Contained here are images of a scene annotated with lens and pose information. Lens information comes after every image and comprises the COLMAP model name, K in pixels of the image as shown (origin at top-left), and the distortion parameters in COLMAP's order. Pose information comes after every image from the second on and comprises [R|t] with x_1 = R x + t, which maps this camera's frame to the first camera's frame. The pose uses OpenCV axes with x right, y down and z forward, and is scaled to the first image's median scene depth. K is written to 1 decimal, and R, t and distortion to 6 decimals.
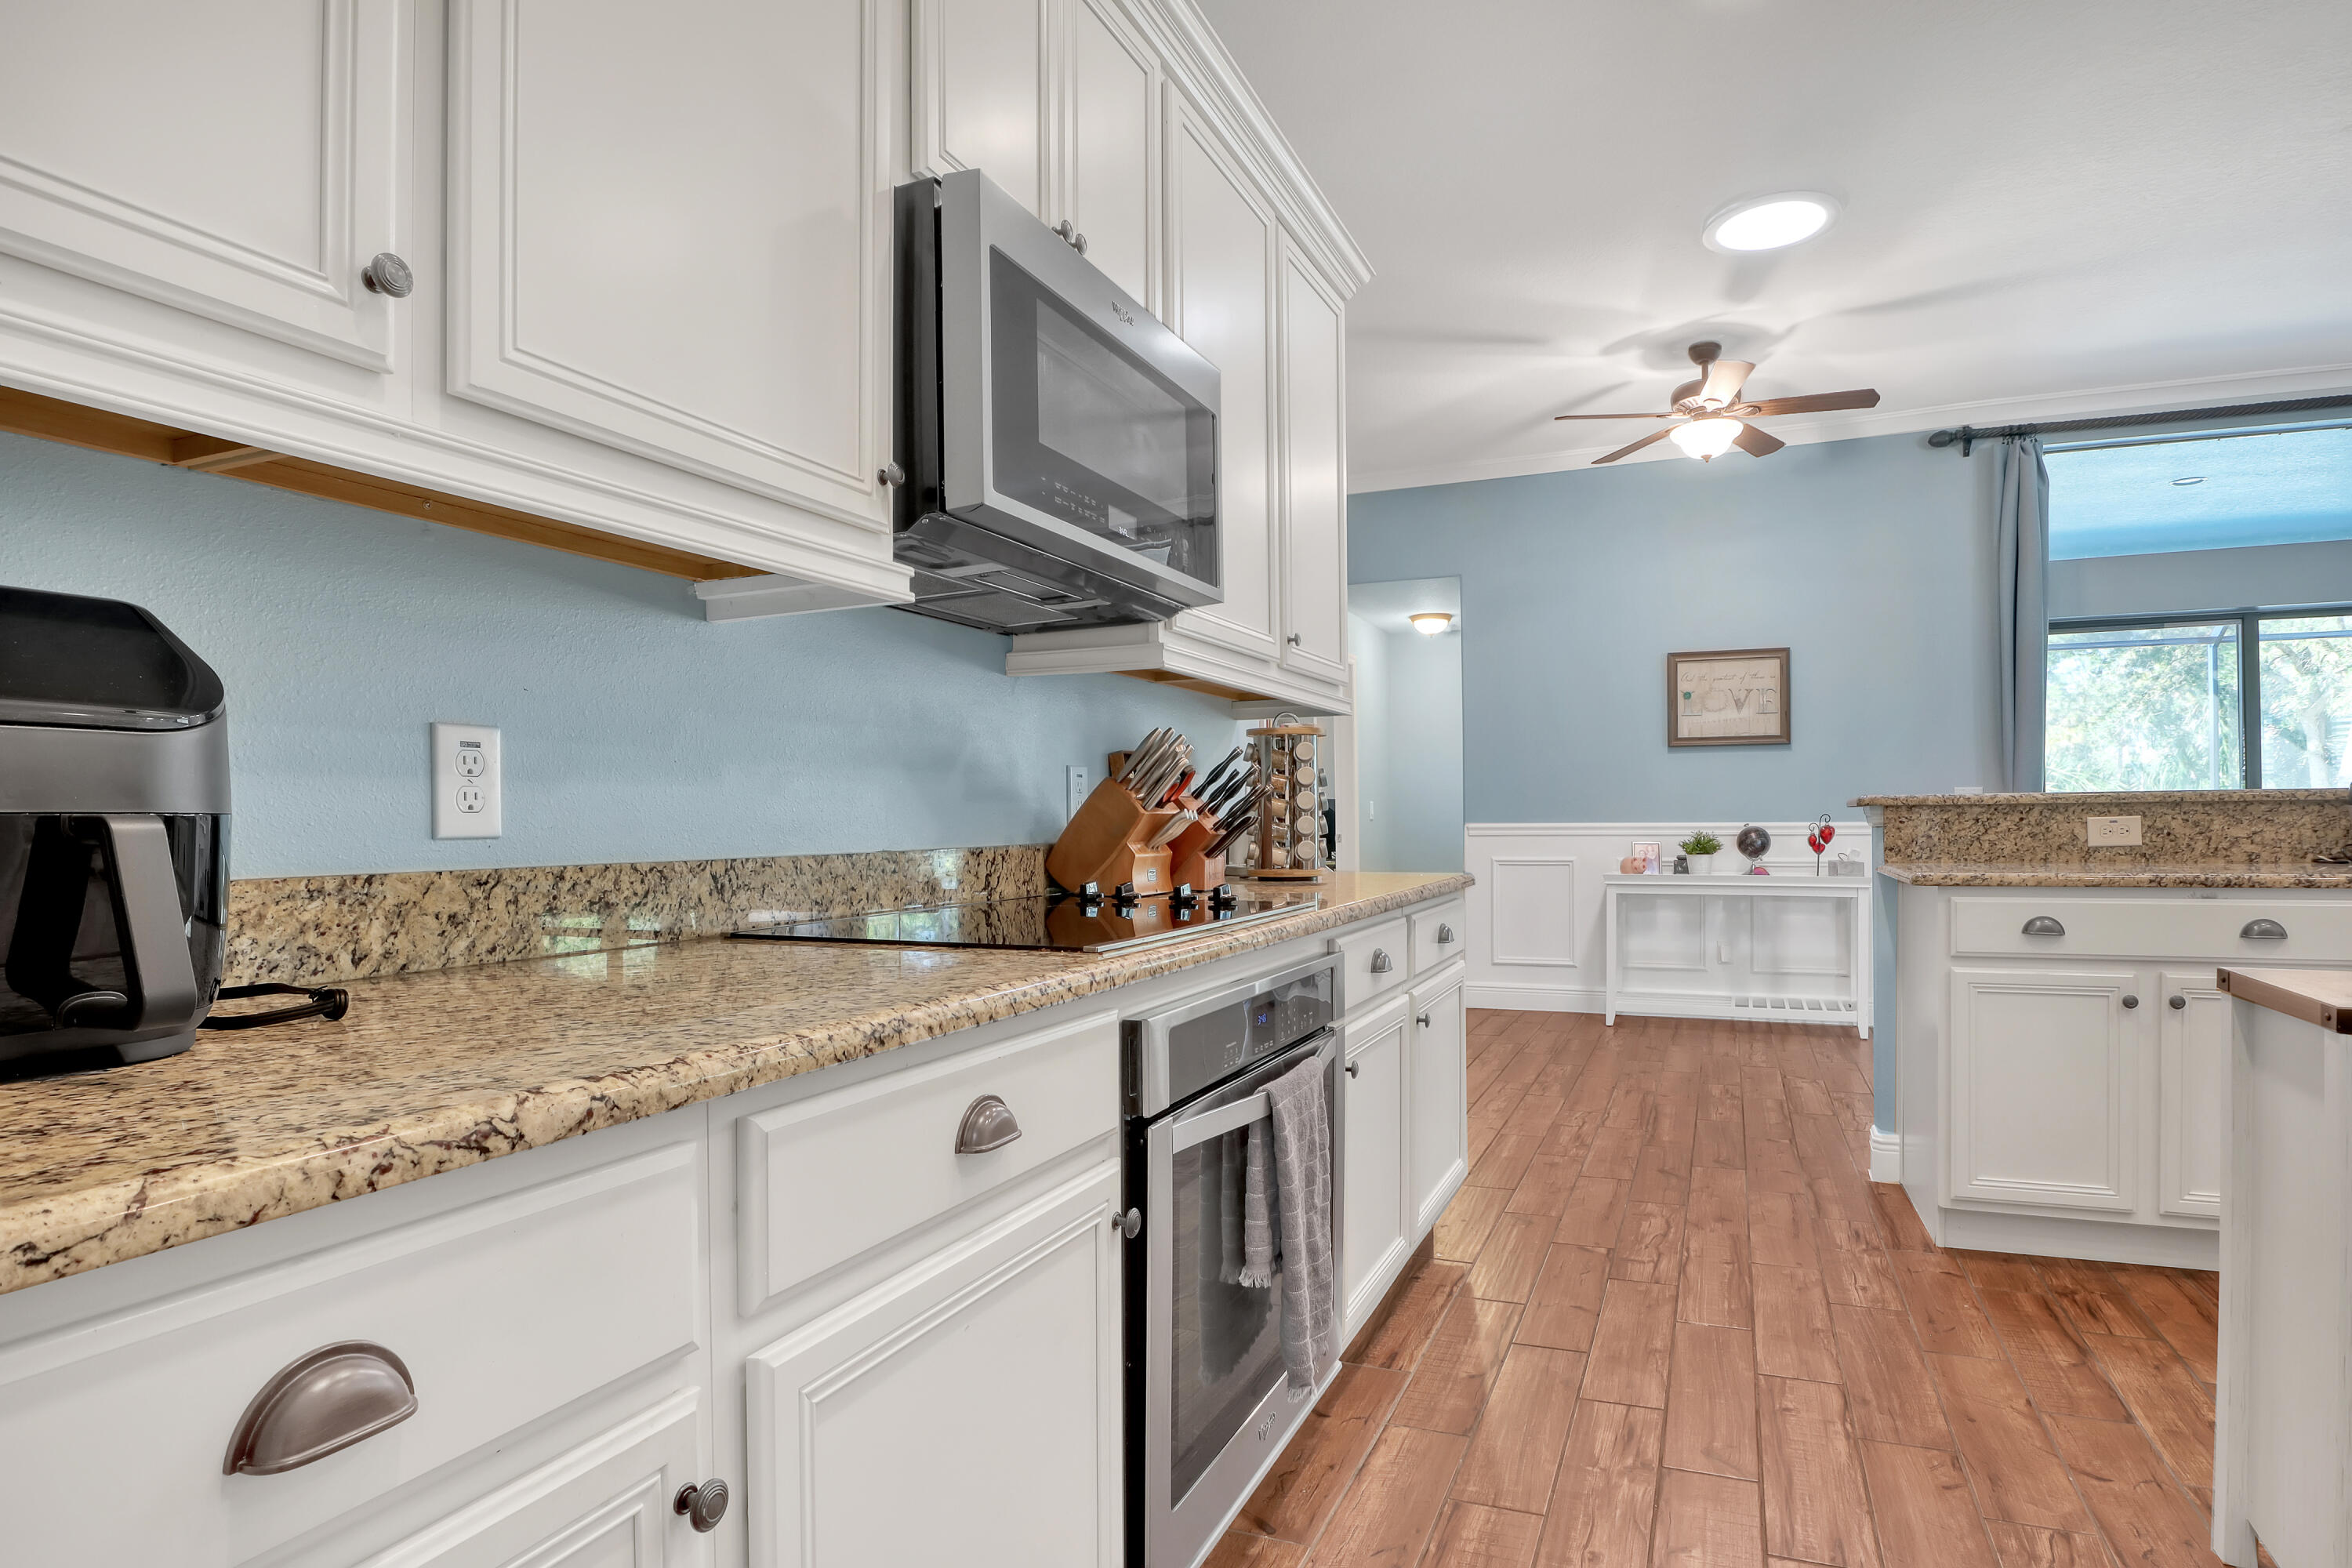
lens RADIAL K [[1259.6, 0, 1237.6], [0, 1259.6, 825.8], [0, 0, 1]] dist [-0.041651, 0.000434]
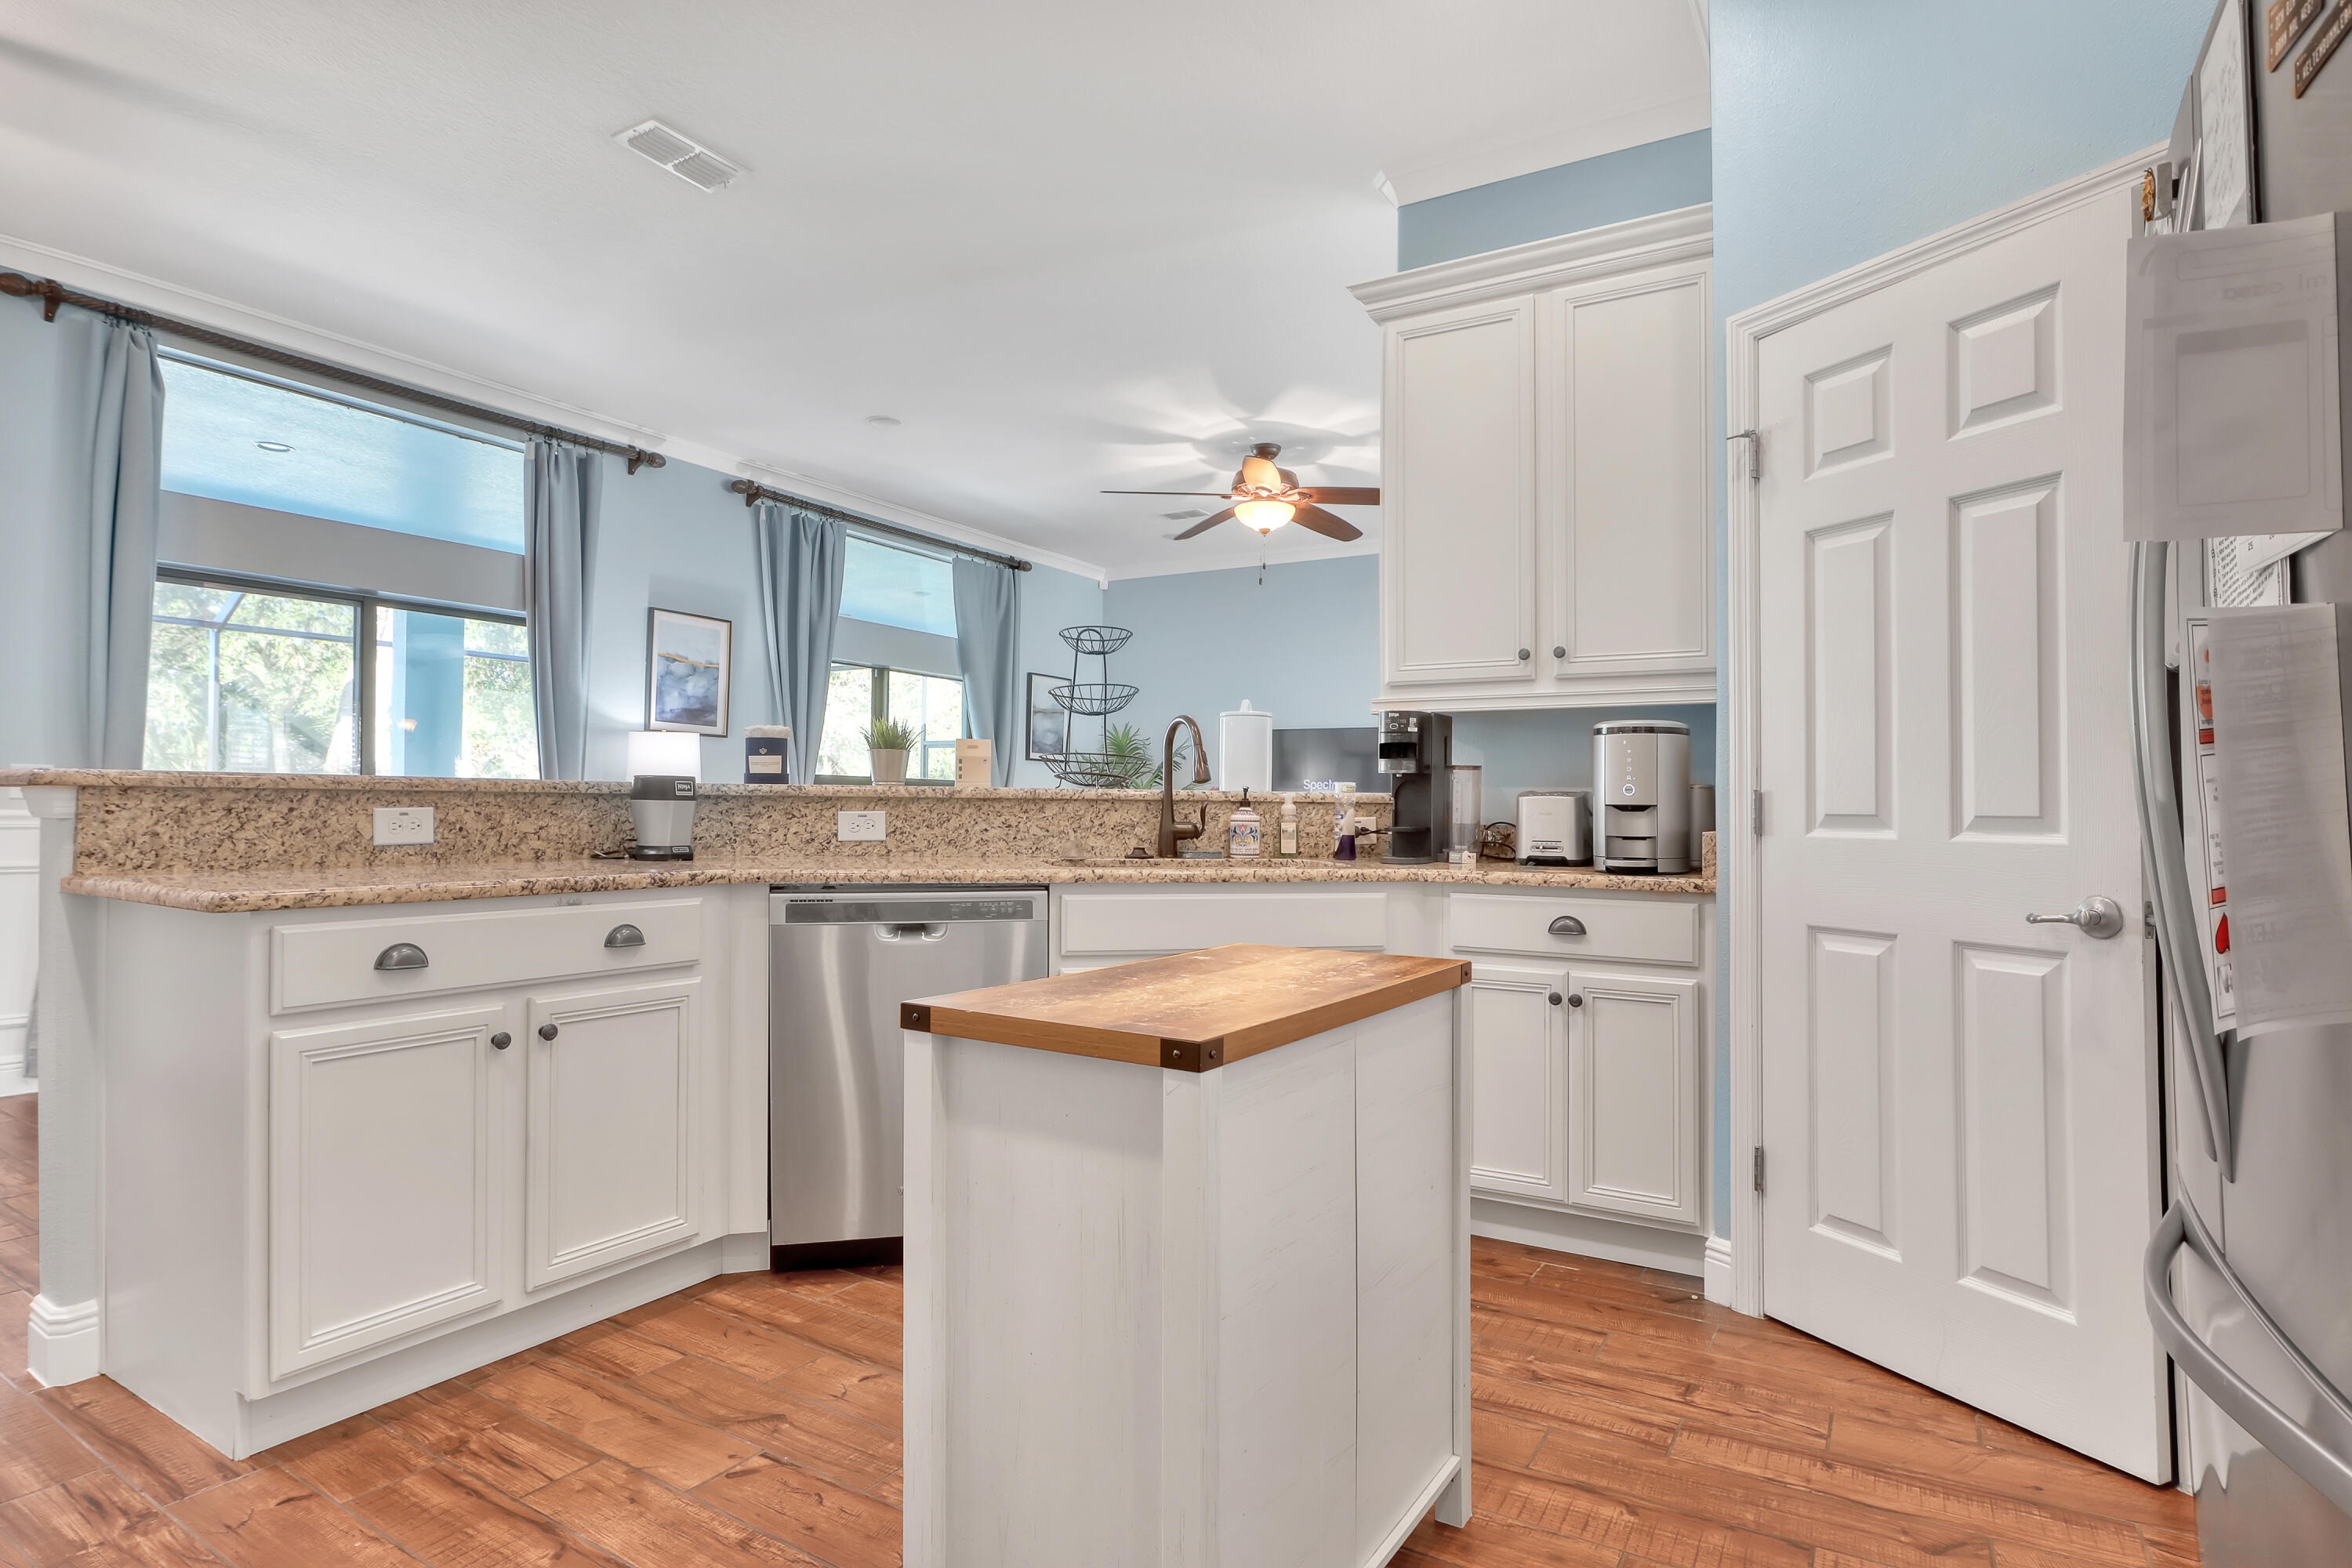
lens RADIAL K [[1213.2, 0, 1186.0], [0, 1213.2, 798.0], [0, 0, 1]] dist [-0.028636, 0.001452]
pose [[0.174941, 0.020030, 0.984375, 0.026399], [-0.005908, 0.999796, -0.019294, -0.001832], [-0.984561, -0.002440, 0.175024, 0.353878]]
